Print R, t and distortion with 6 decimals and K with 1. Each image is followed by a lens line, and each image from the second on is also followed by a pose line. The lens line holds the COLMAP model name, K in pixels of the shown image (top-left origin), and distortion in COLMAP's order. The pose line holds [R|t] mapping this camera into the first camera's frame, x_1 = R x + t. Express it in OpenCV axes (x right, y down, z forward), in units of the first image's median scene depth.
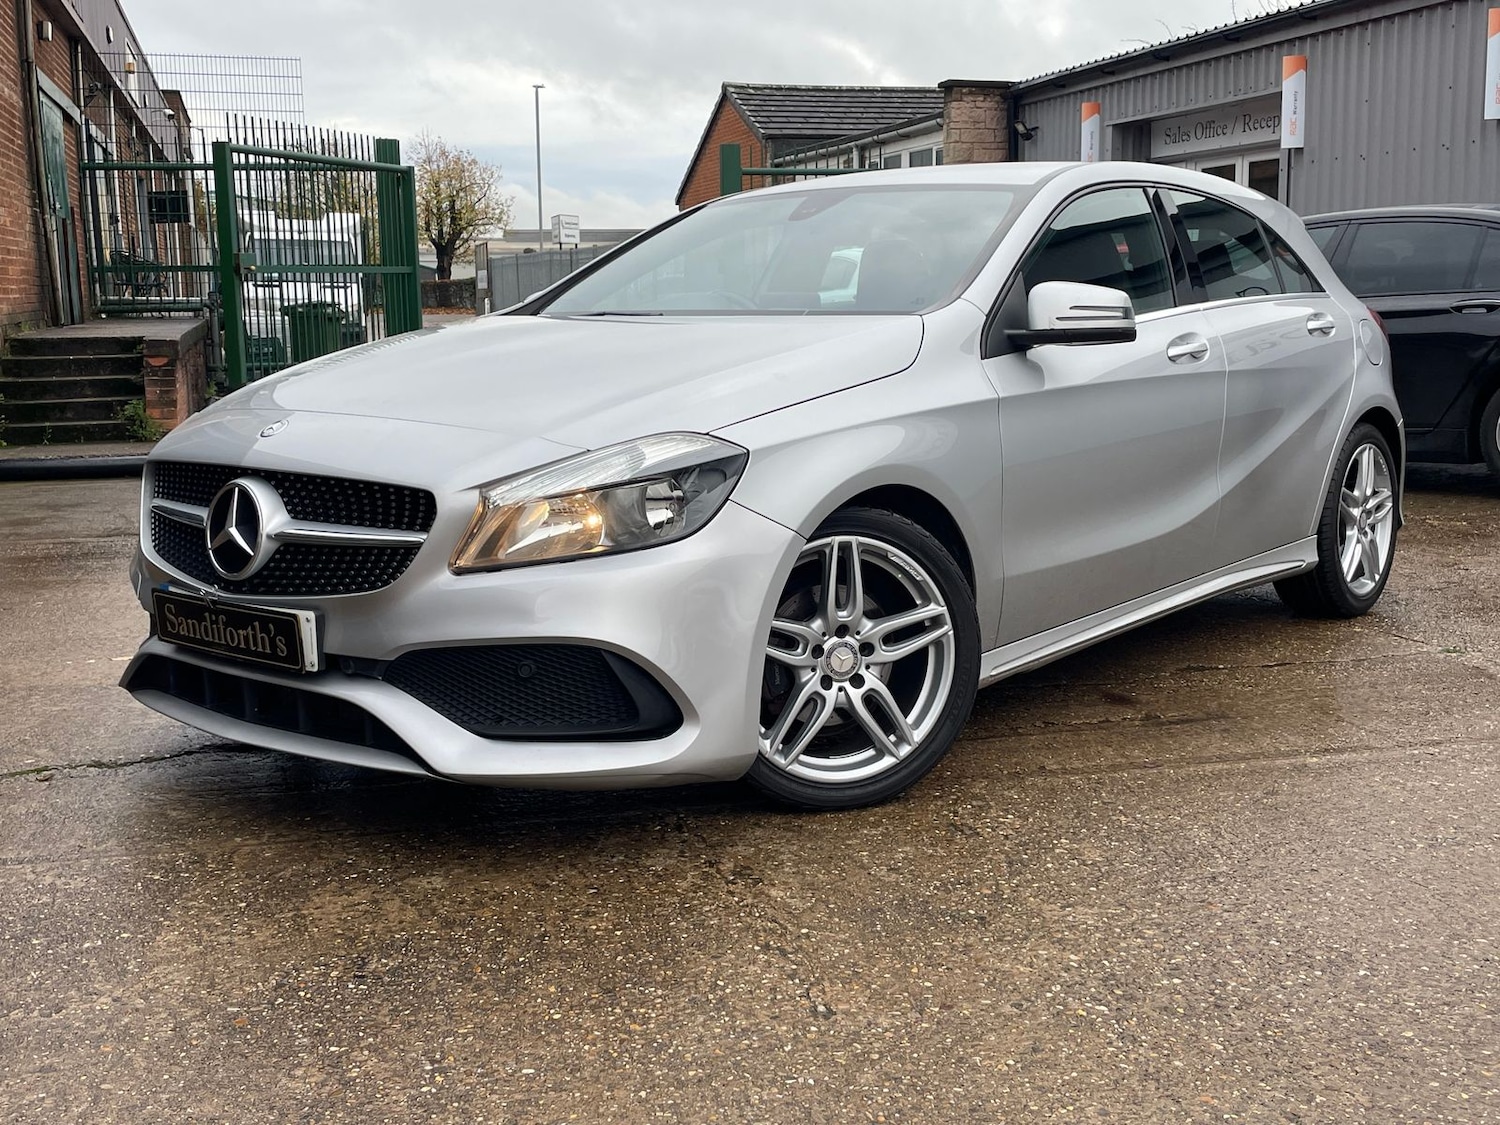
lens RADIAL K [[1625.2, 0, 748.1], [0, 1625.2, 528.7], [0, 0, 1]] dist [0.055677, 0.000000]
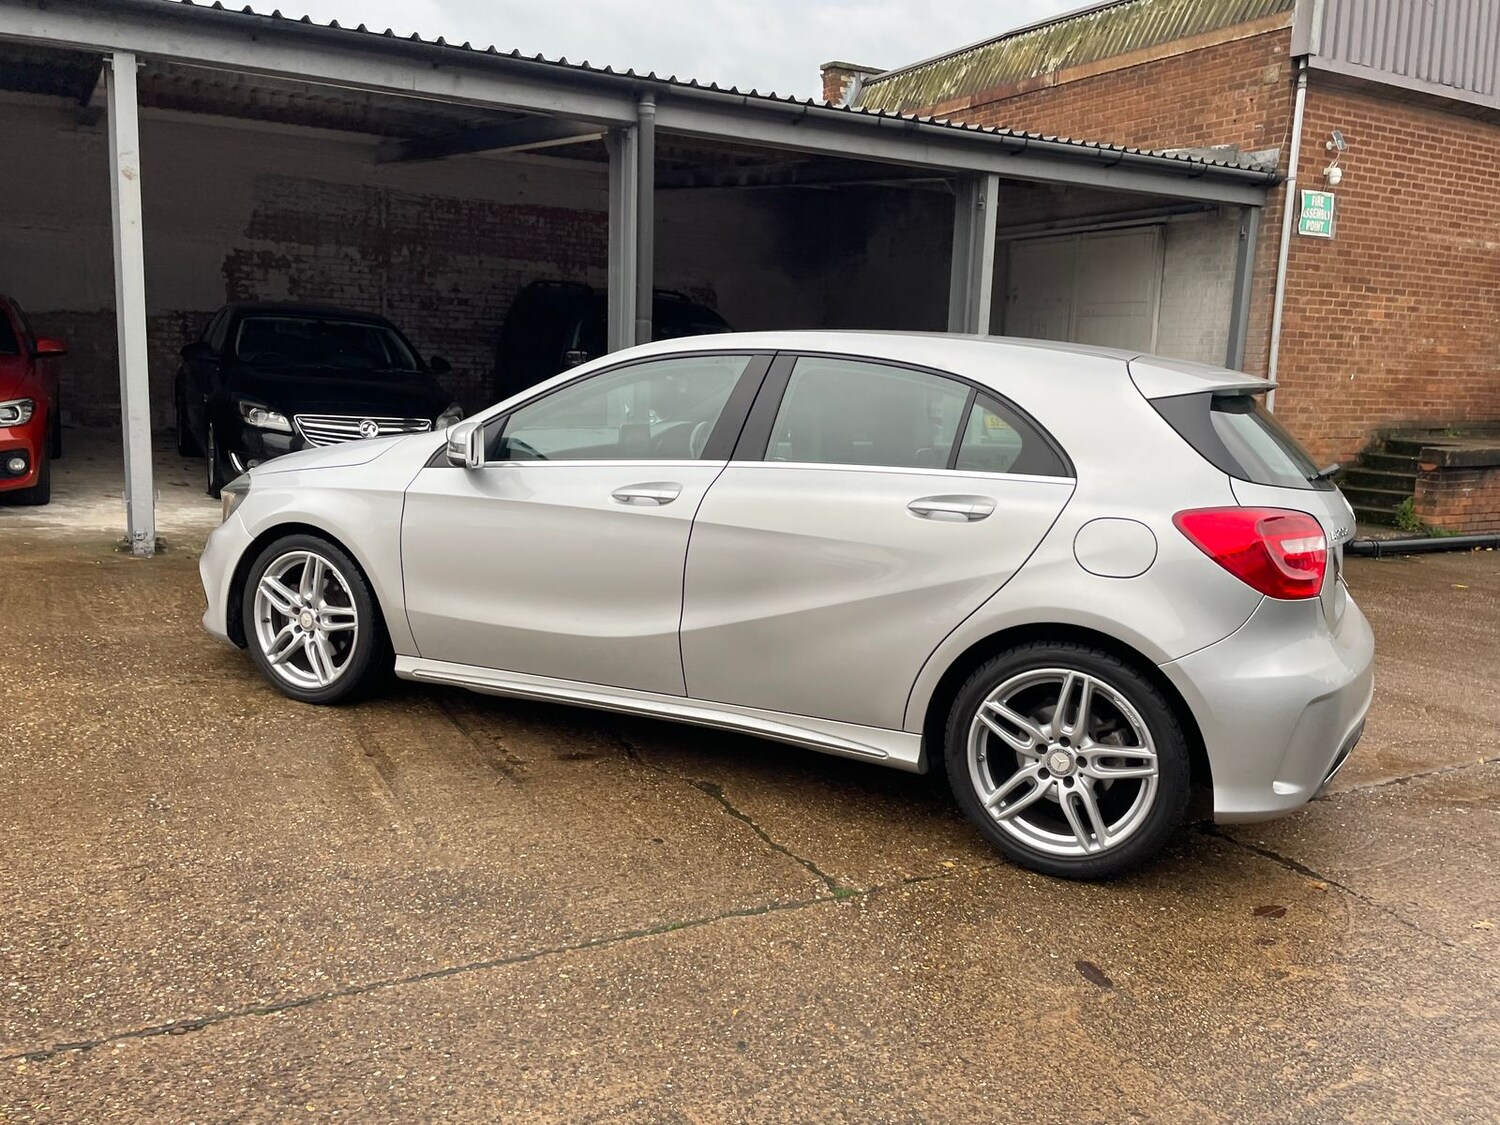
lens RADIAL K [[1215.2, 0, 758.1], [0, 1215.2, 539.0], [0, 0, 1]] dist [0.094382, -0.125845]
pose [[0.227794, 0.160331, -0.960419, 1.214295], [-0.179176, 0.976409, 0.120503, -0.213231], [0.957082, 0.144634, 0.251148, 0.925456]]
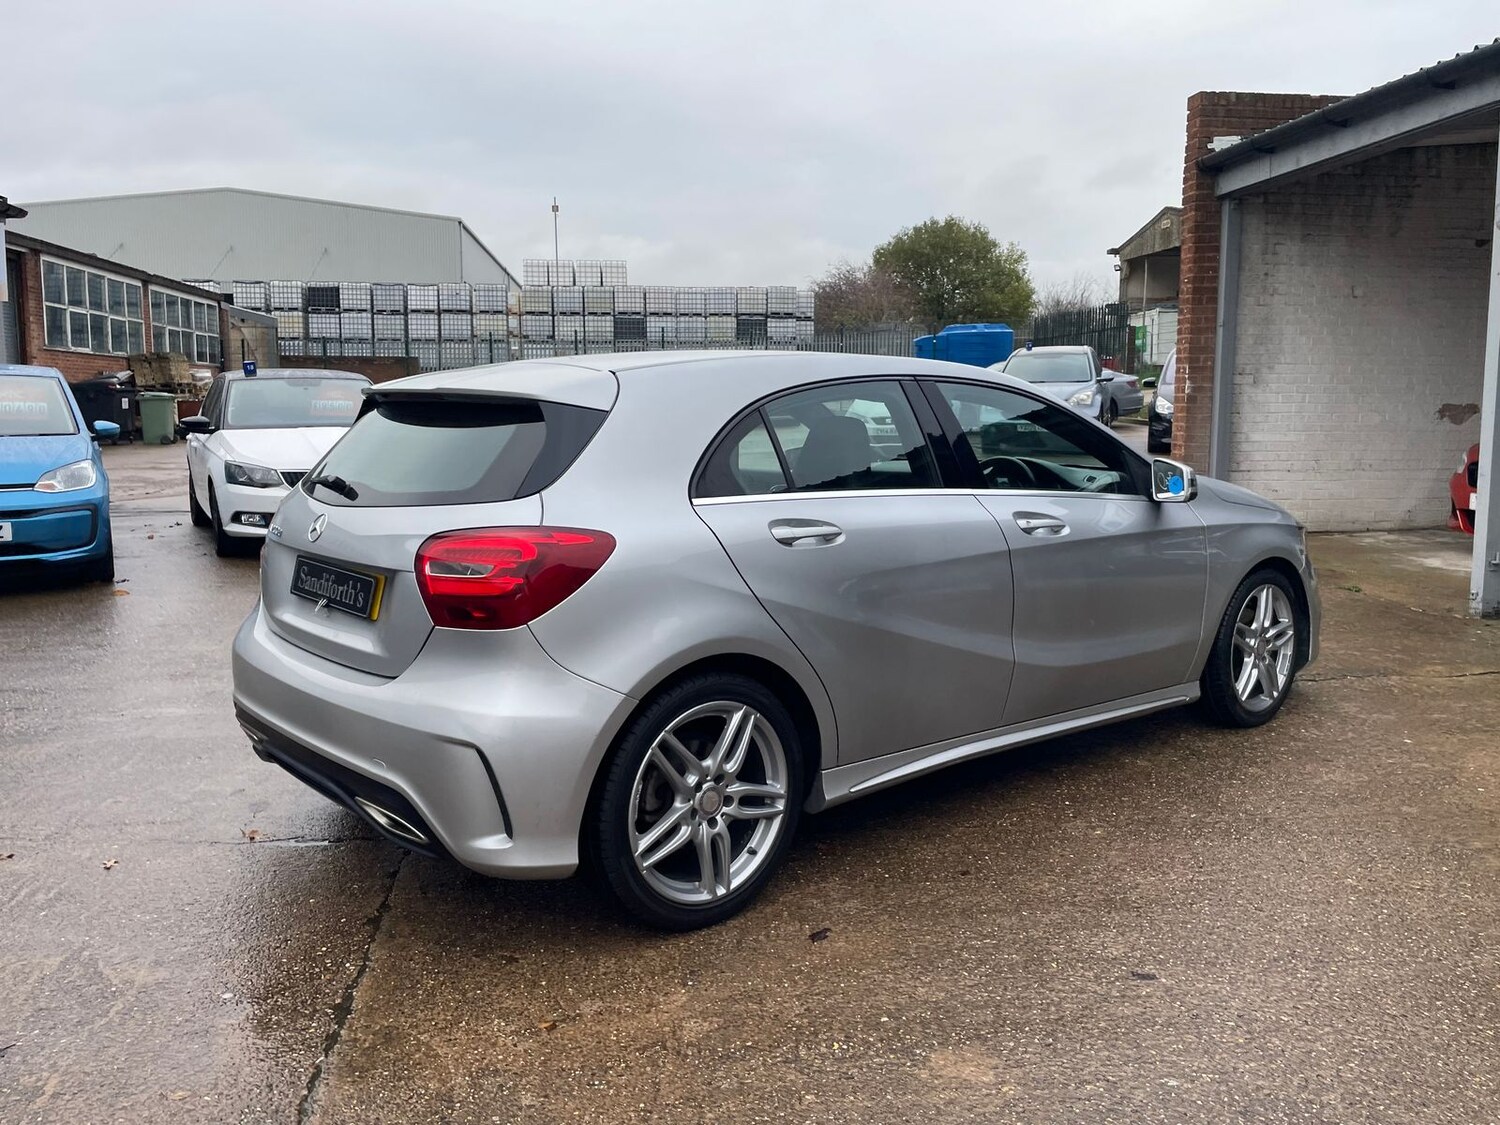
lens RADIAL K [[1215.2, 0, 764.4], [0, 1215.2, 565.6], [0, 0, 1]] dist [0.094382, -0.125845]
pose [[-0.986587, -0.007185, 0.163079, 0.017226], [0.037166, 0.962906, 0.267266, -0.380199], [-0.158950, 0.269742, -0.949723, 2.286897]]
